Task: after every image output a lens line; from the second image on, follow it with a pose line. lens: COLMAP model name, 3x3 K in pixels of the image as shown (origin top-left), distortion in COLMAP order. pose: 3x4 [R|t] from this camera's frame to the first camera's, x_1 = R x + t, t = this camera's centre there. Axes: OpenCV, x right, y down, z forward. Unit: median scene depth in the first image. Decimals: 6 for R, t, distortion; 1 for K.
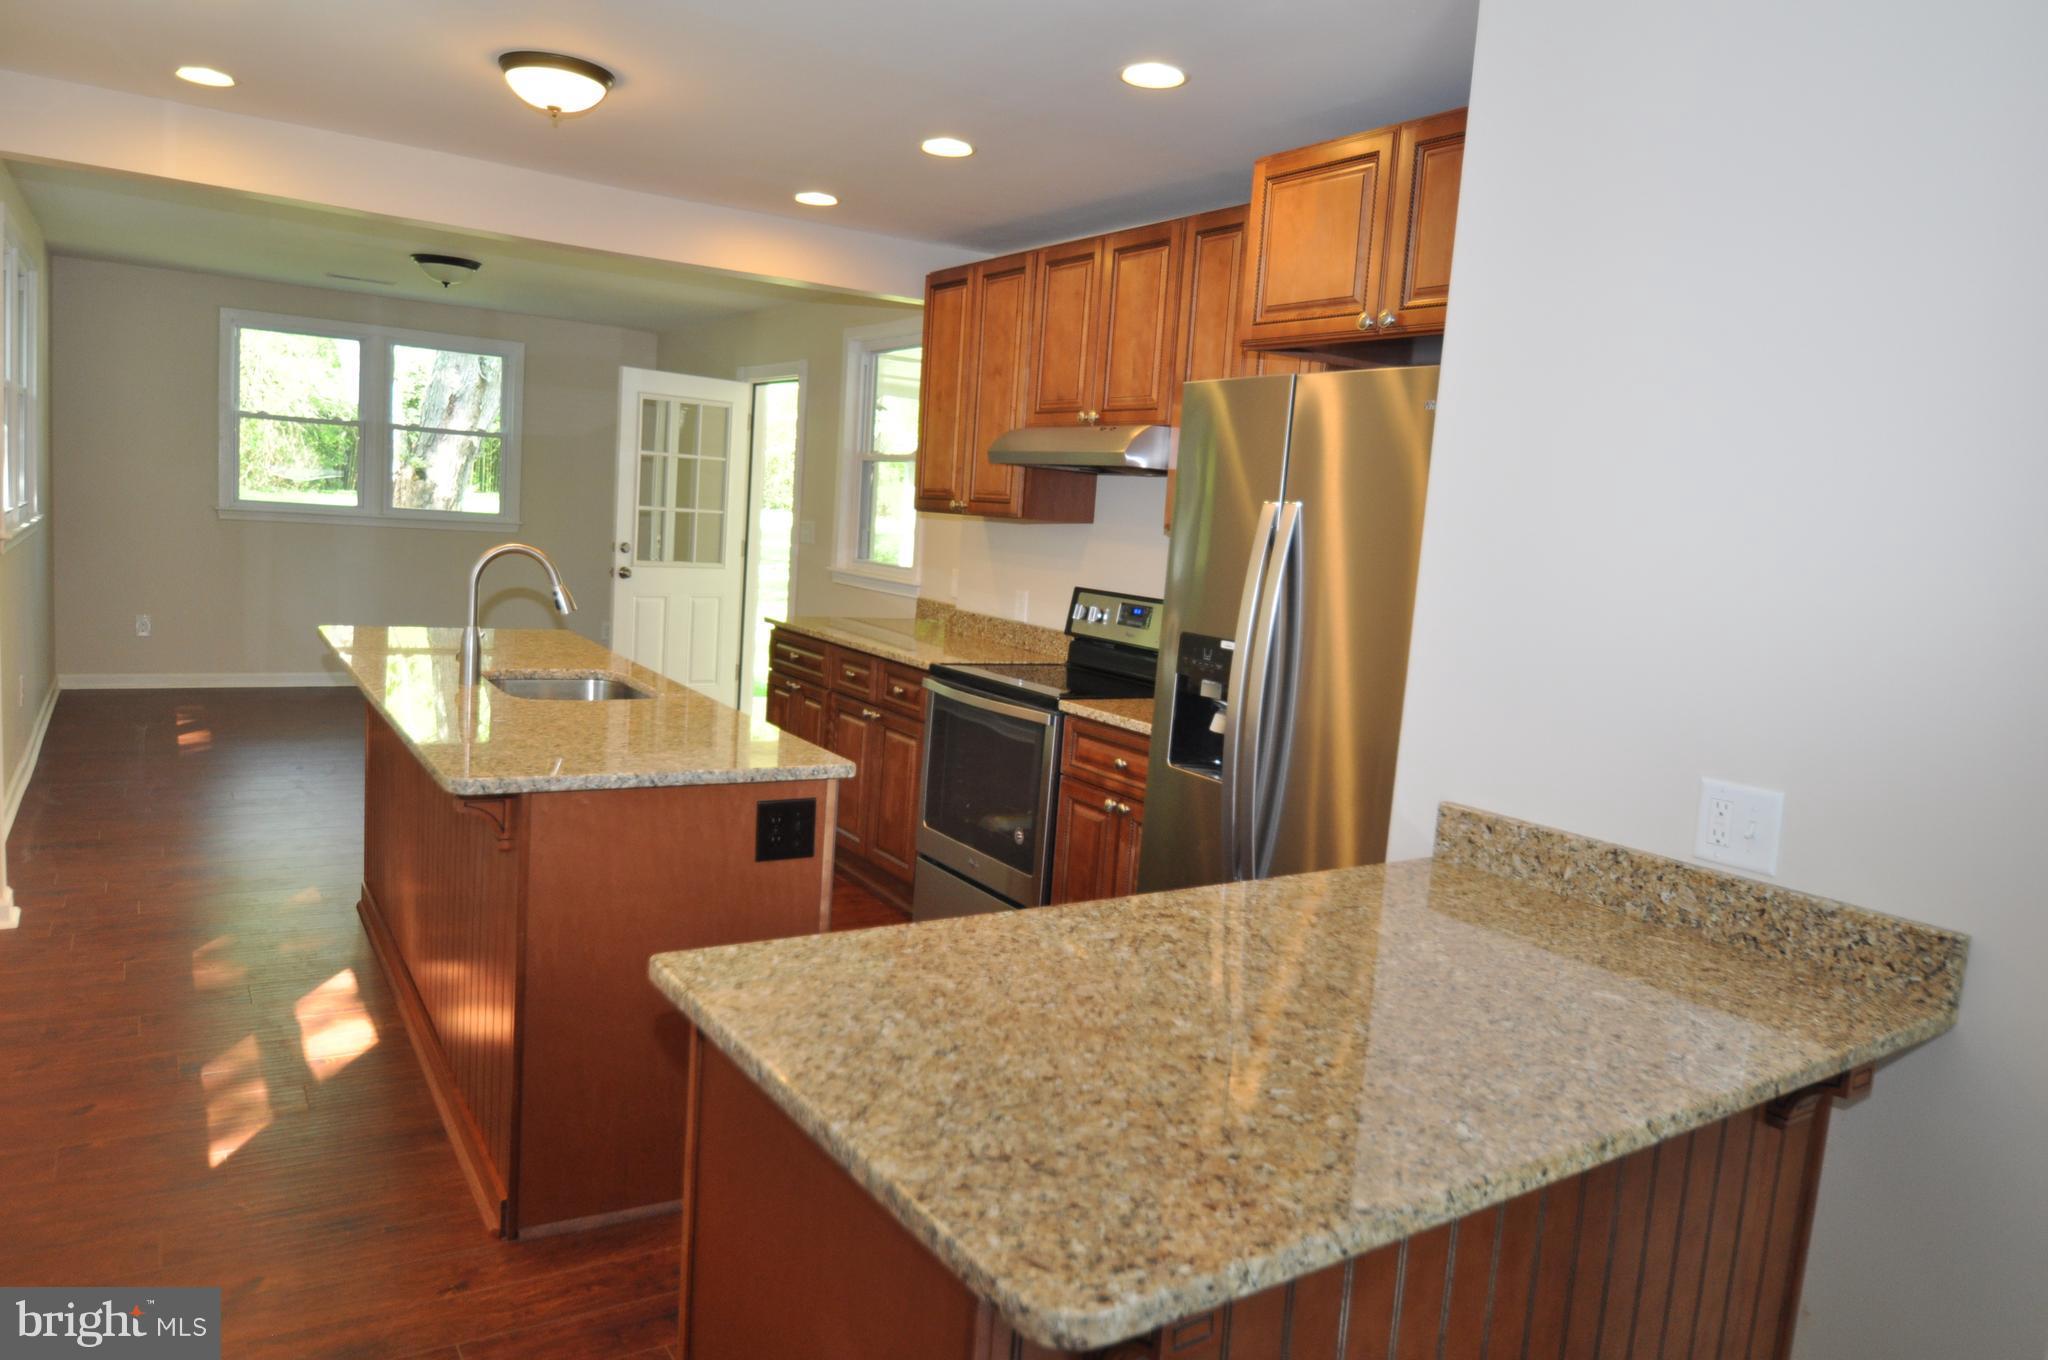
lens RADIAL K [[1302.3, 0, 1024.0], [0, 1302.3, 680.0], [0, 0, 1]] dist [-0.044515, -0.002764]
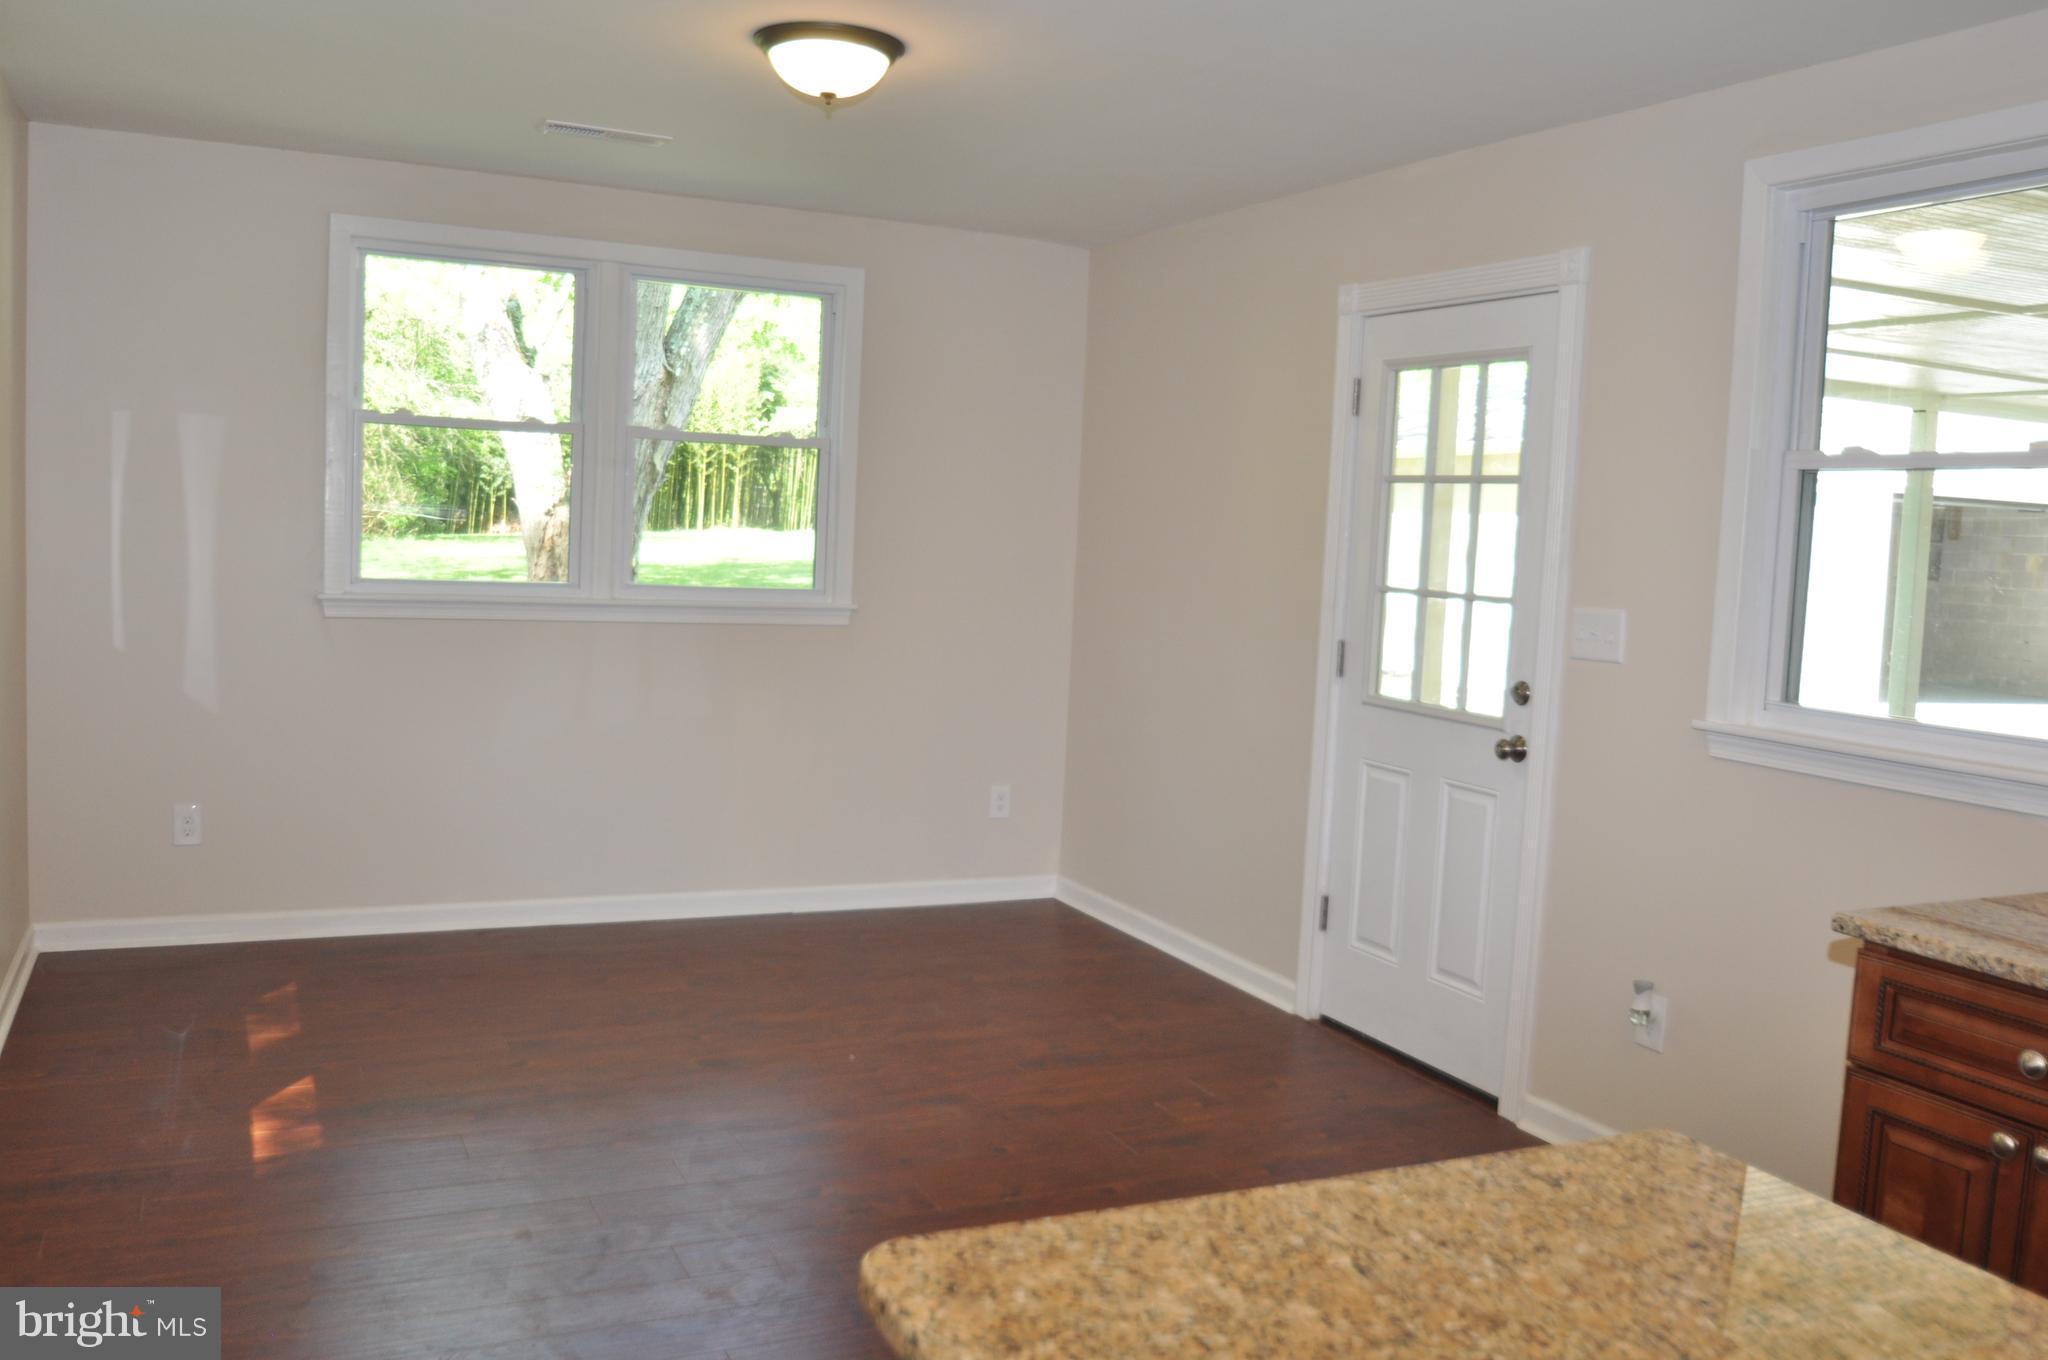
lens RADIAL K [[1684.9, 0, 1019.7], [0, 1684.9, 674.2], [0, 0, 1]] dist [-0.055580, -0.003171]
pose [[0.988435, -0.016983, -0.150688, -0.215332], [0.009624, 0.998731, -0.049432, -0.057652], [0.151337, 0.047411, 0.987345, 0.323356]]
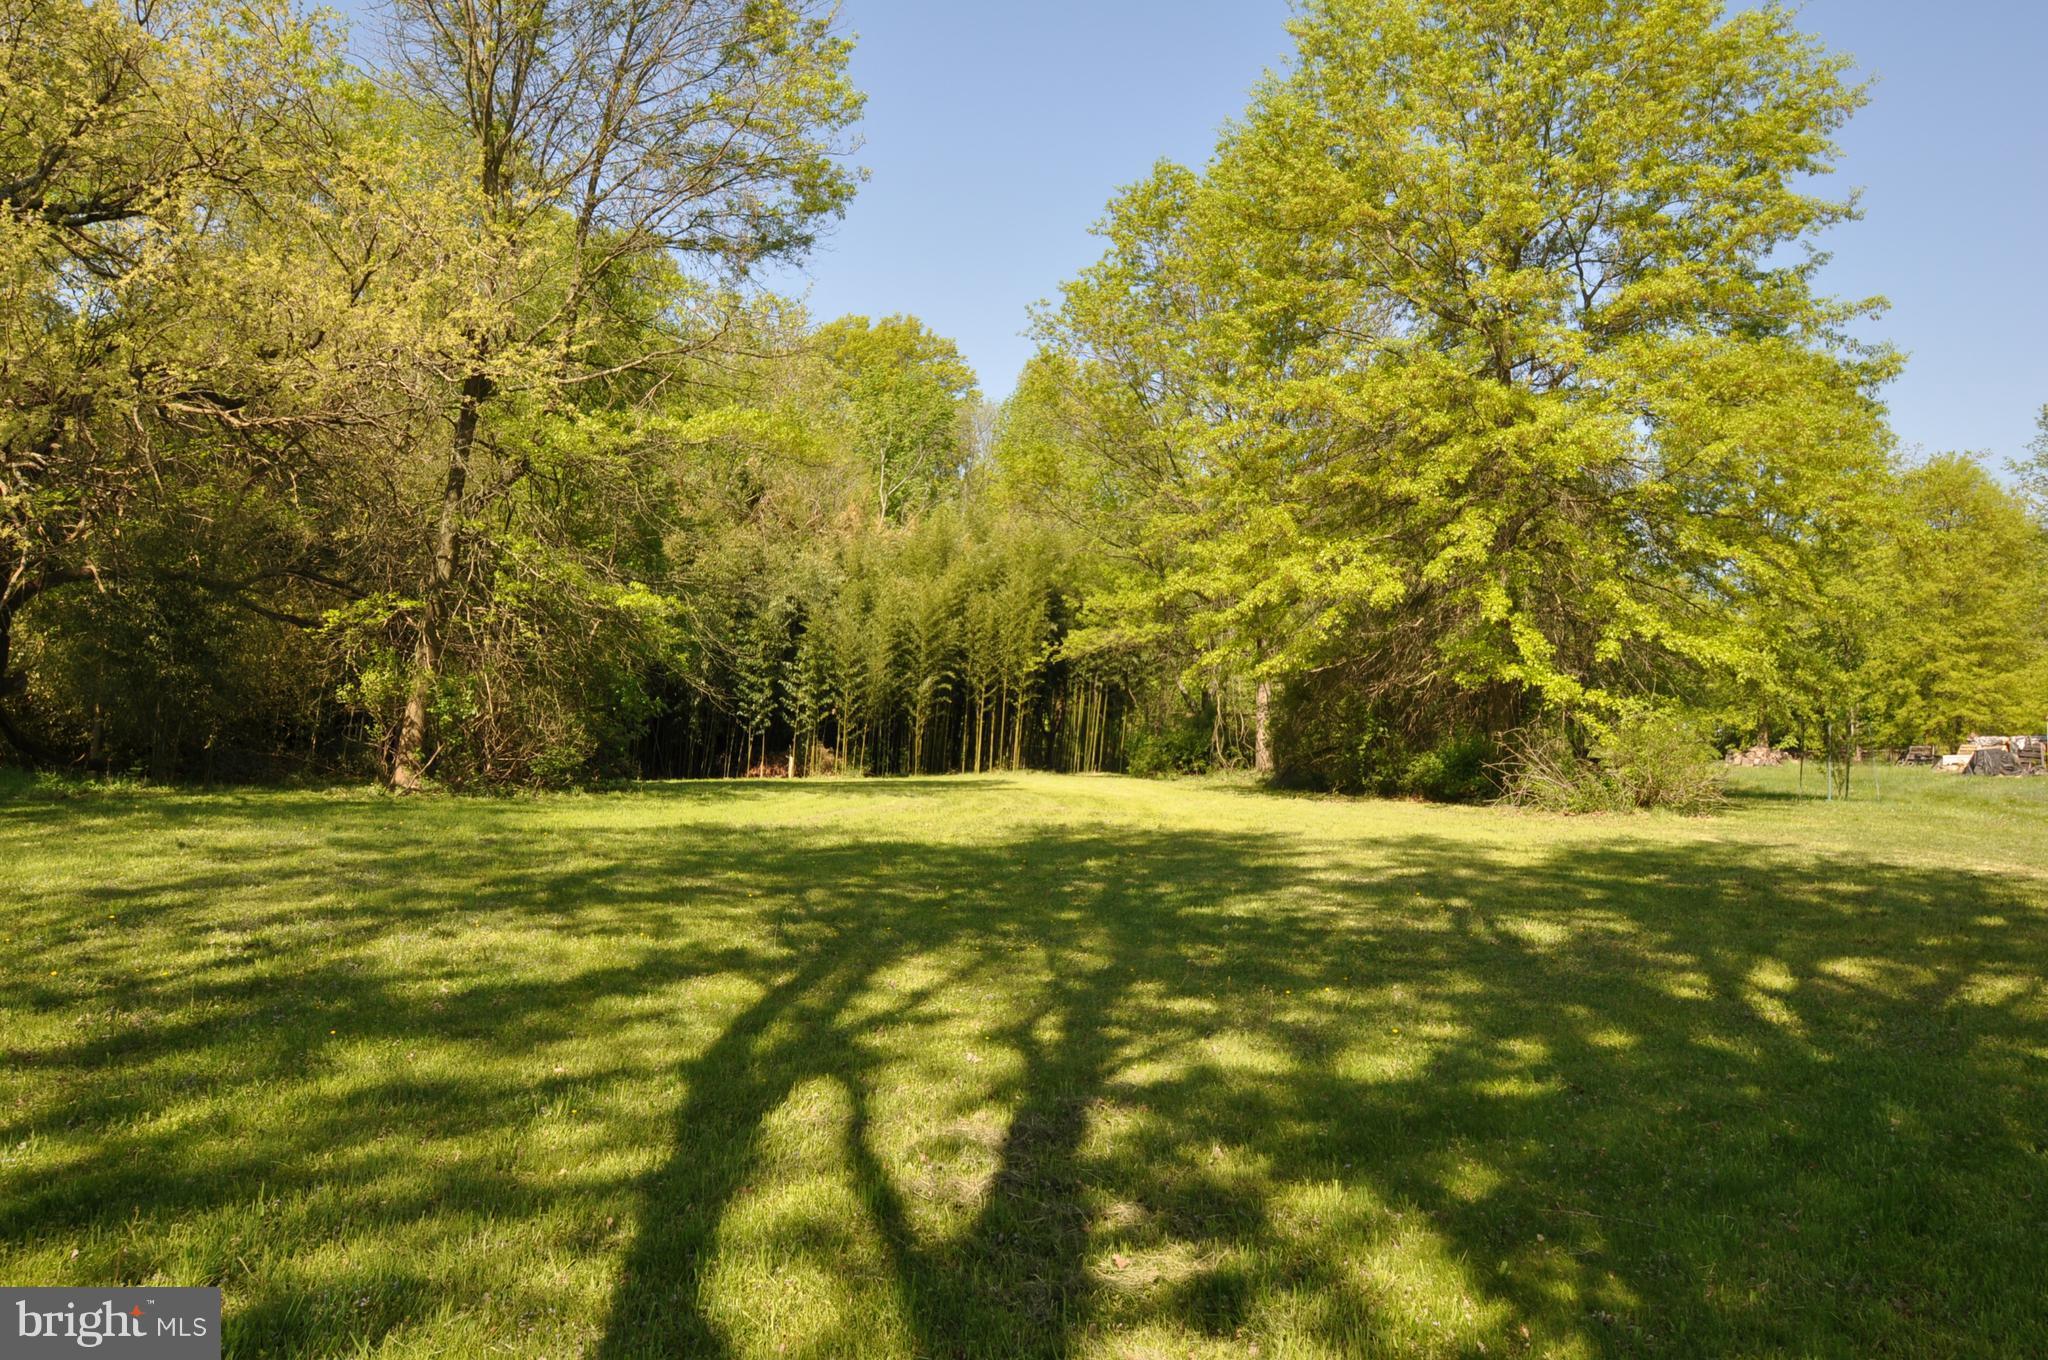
lens RADIAL K [[1509.4, 0, 1025.9], [0, 1509.4, 680.1], [0, 0, 1]] dist [-0.042655, 0.004999]
pose [[0.954177, -0.054381, -0.294261, -1.504423], [-0.004155, 0.980847, -0.194737, -0.562796], [0.299215, 0.187036, 0.935675, 3.847841]]
